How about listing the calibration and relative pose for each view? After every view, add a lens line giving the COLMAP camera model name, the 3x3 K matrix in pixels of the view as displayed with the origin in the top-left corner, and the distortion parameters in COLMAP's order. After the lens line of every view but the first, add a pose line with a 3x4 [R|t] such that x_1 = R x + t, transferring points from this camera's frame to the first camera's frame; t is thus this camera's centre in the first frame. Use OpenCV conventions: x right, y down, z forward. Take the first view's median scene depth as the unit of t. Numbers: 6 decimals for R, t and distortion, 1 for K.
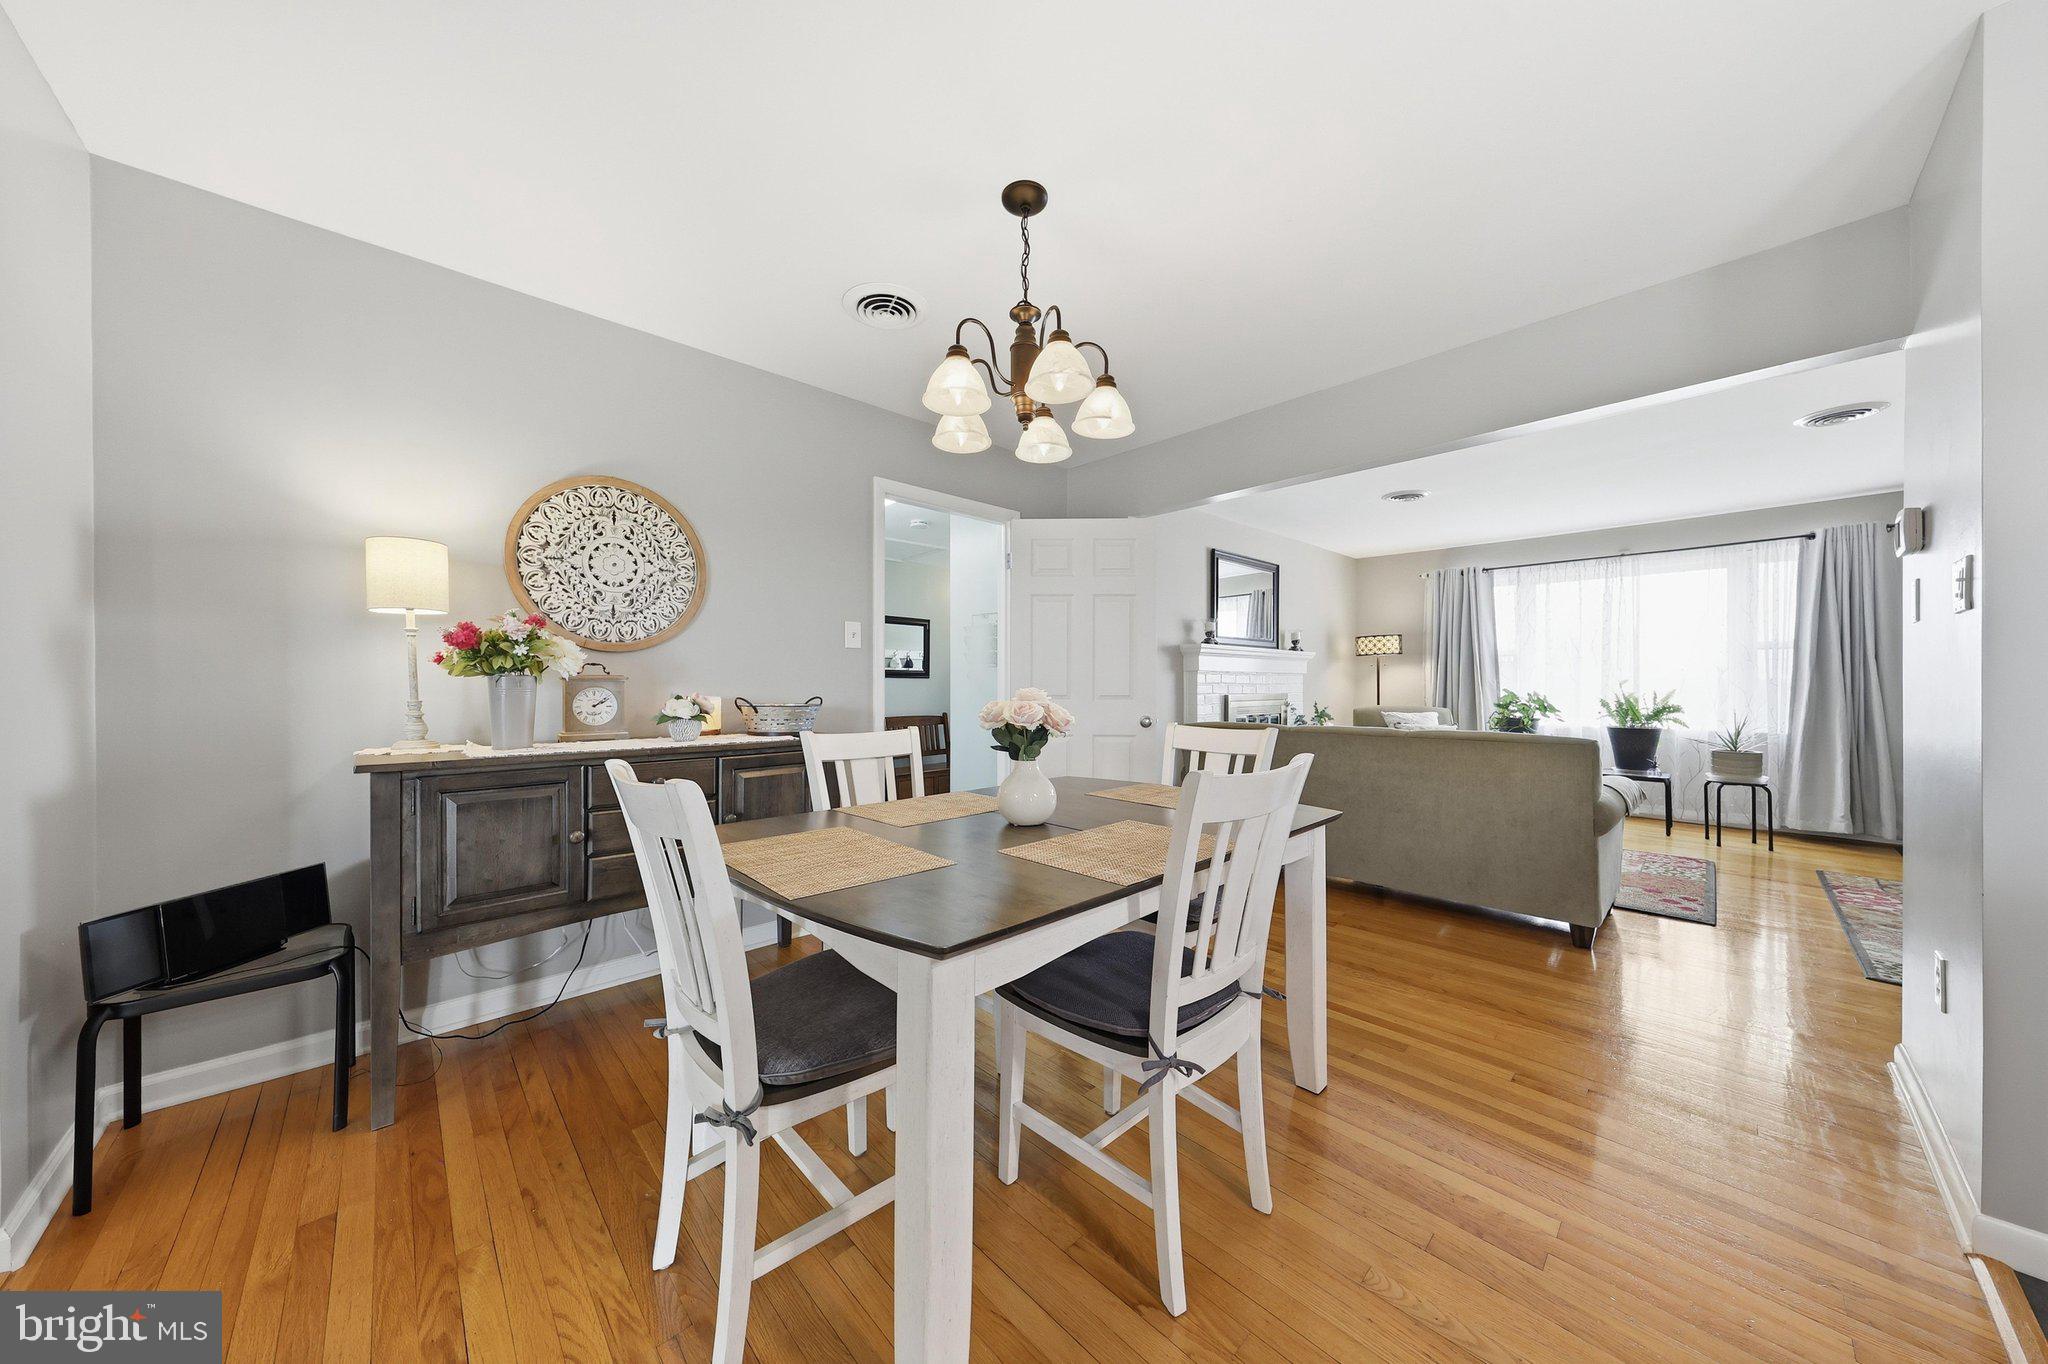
lens RADIAL K [[673.8, 0, 1022.6], [0, 673.8, 688.9], [0, 0, 1]] dist [0.006418, -0.000322]
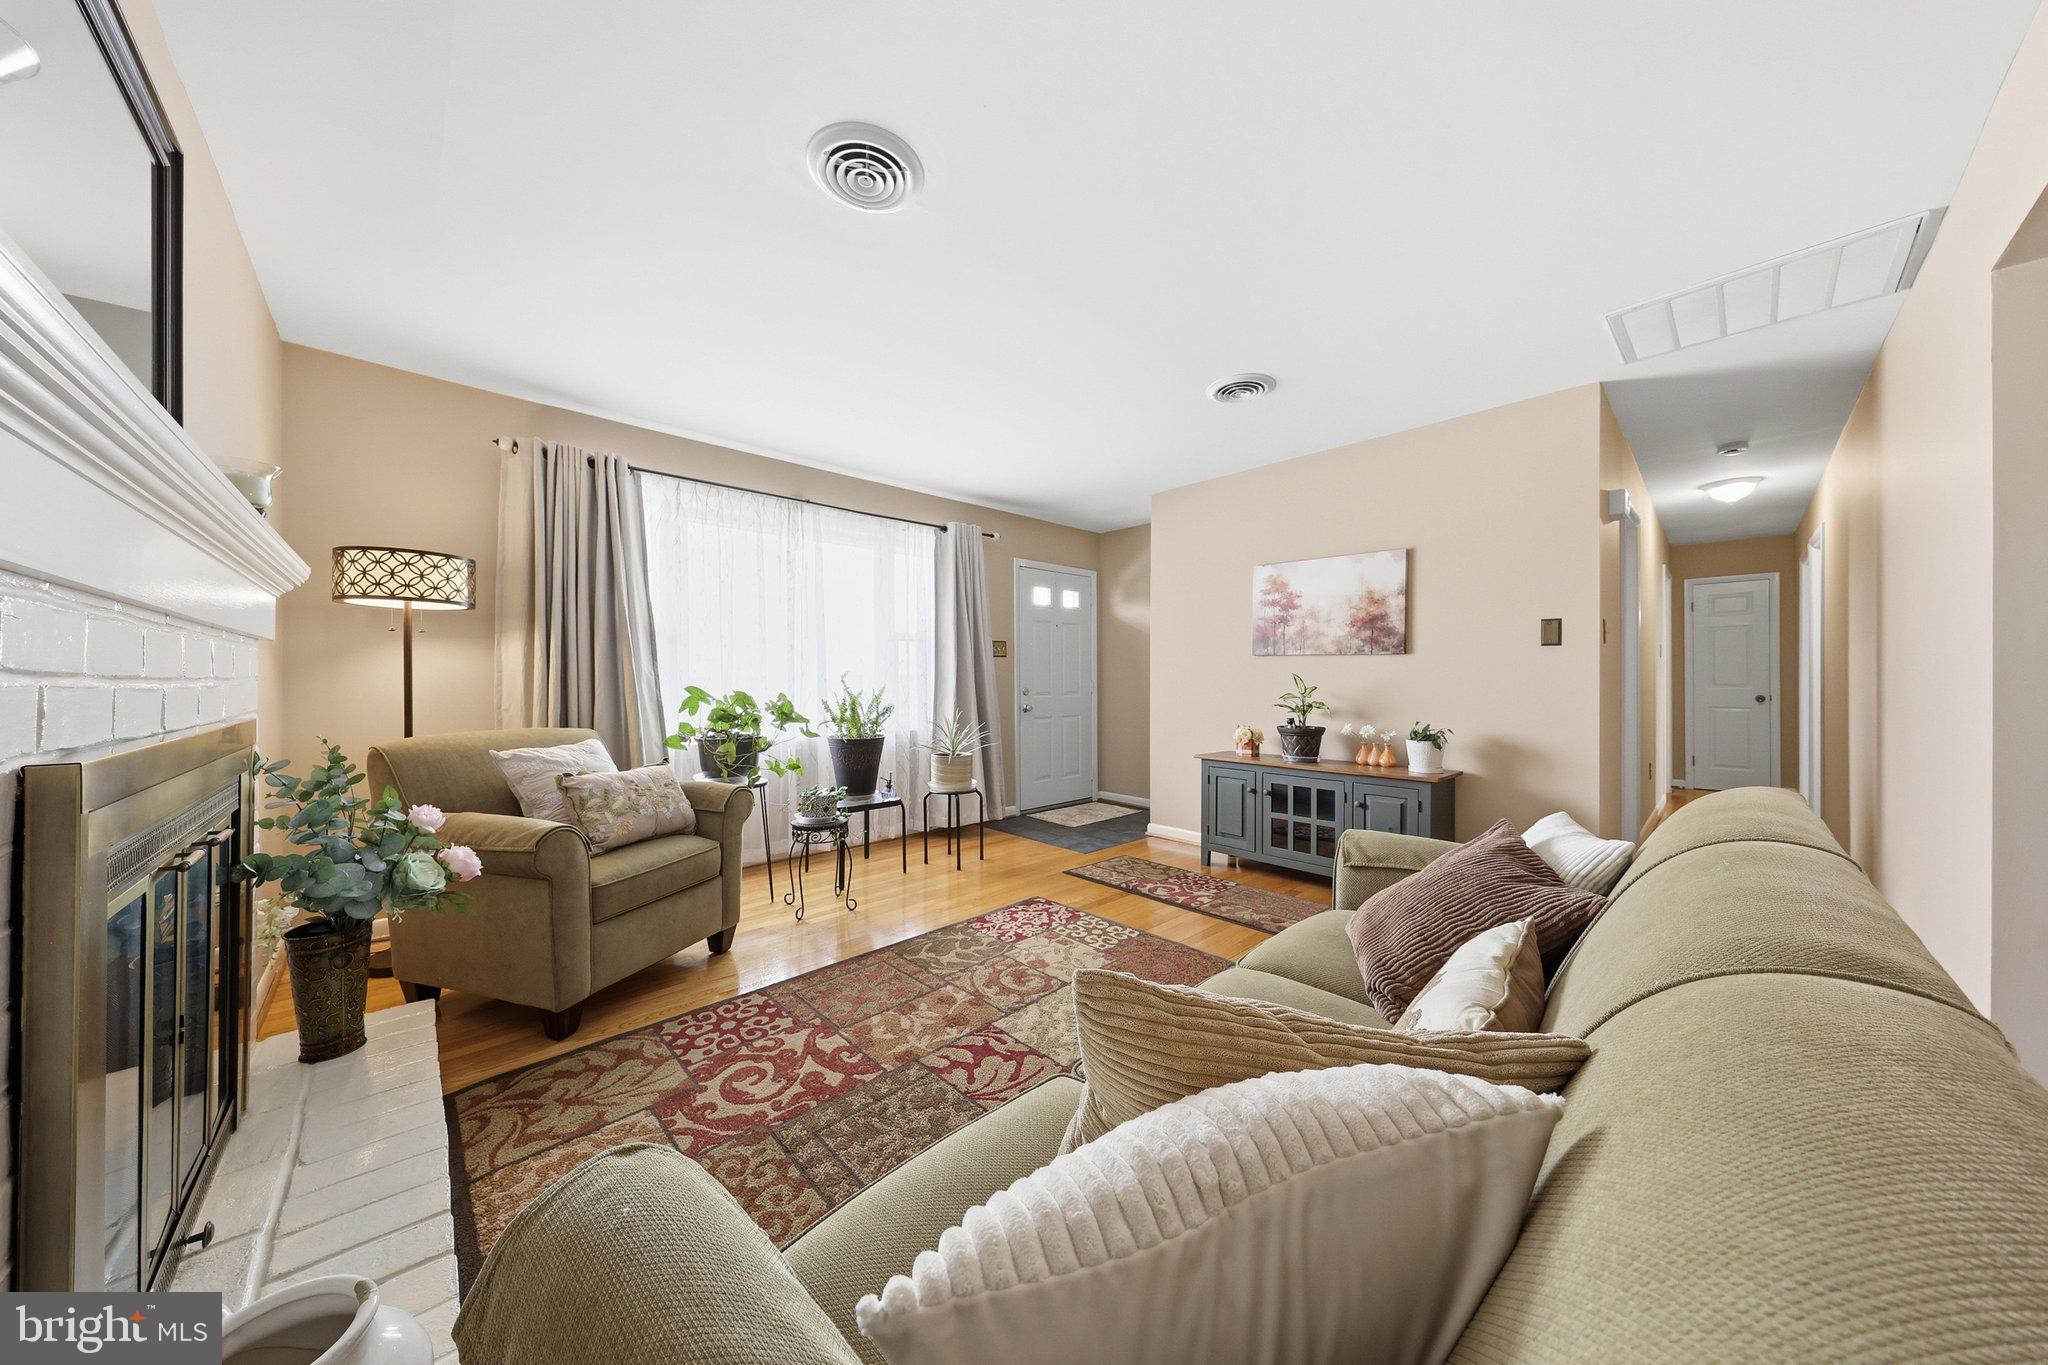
lens RADIAL K [[673.8, 0, 1006.8], [0, 673.8, 678.7], [0, 0, 1]] dist [0.006418, -0.000322]
pose [[0.026458, -0.001422, 0.999649, 0.351092], [0.011314, 0.999935, 0.001123, -0.011038], [-0.999586, 0.011281, 0.026472, 1.679778]]
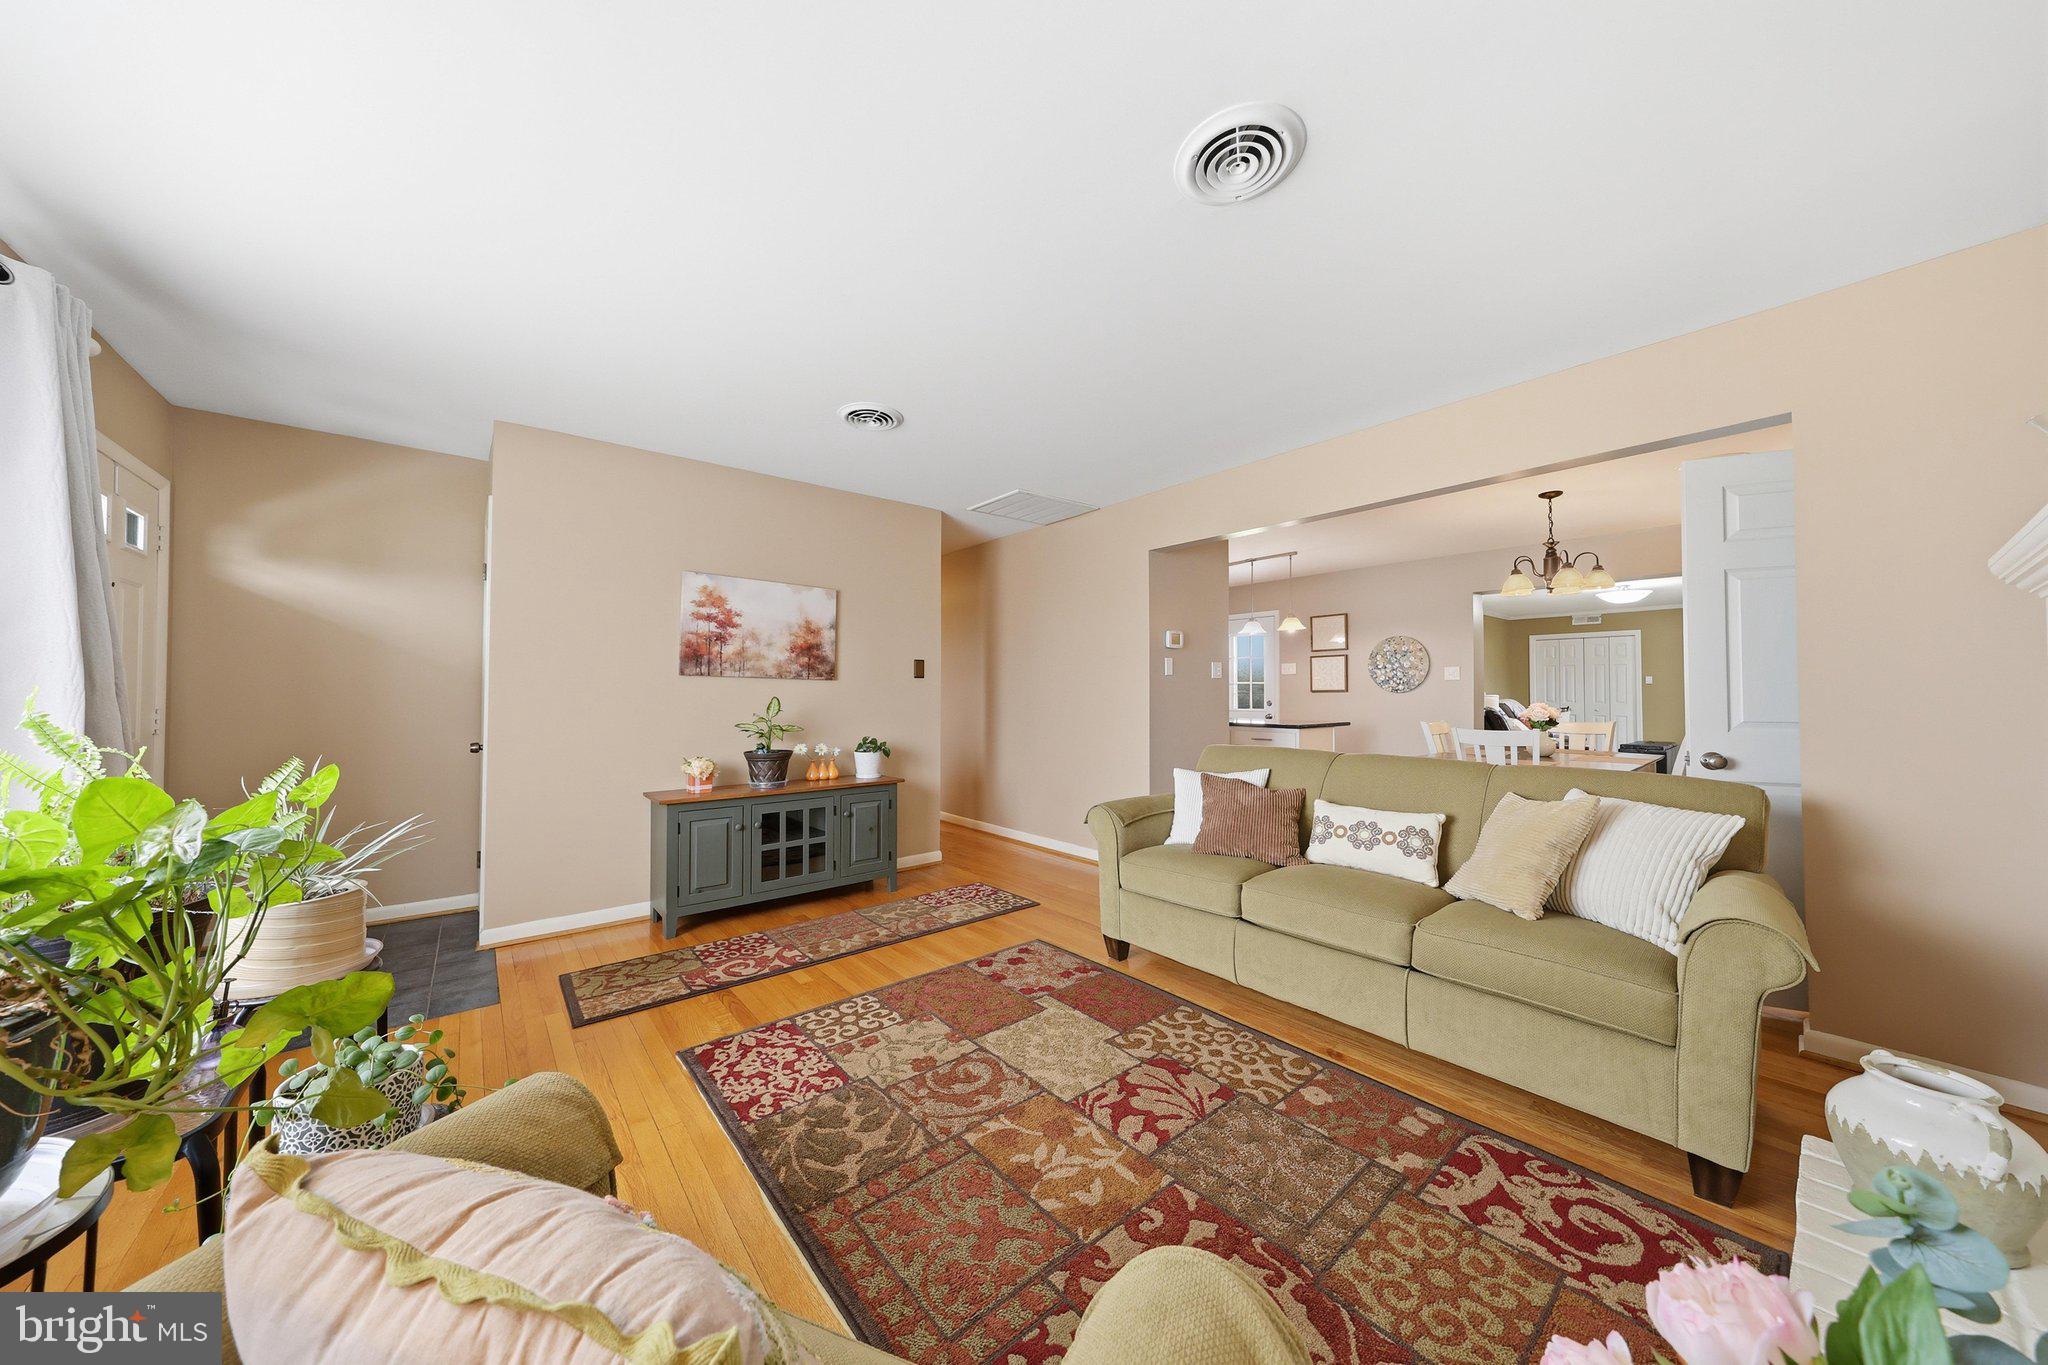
lens RADIAL K [[673.8, 0, 1033.5], [0, 673.8, 680.2], [0, 0, 1]] dist [0.006418, -0.000322]
pose [[-0.998328, -0.001452, 0.057790, 1.191185], [-0.002166, 0.999922, -0.012300, -0.031816], [-0.057767, -0.012405, -0.998253, 2.475912]]
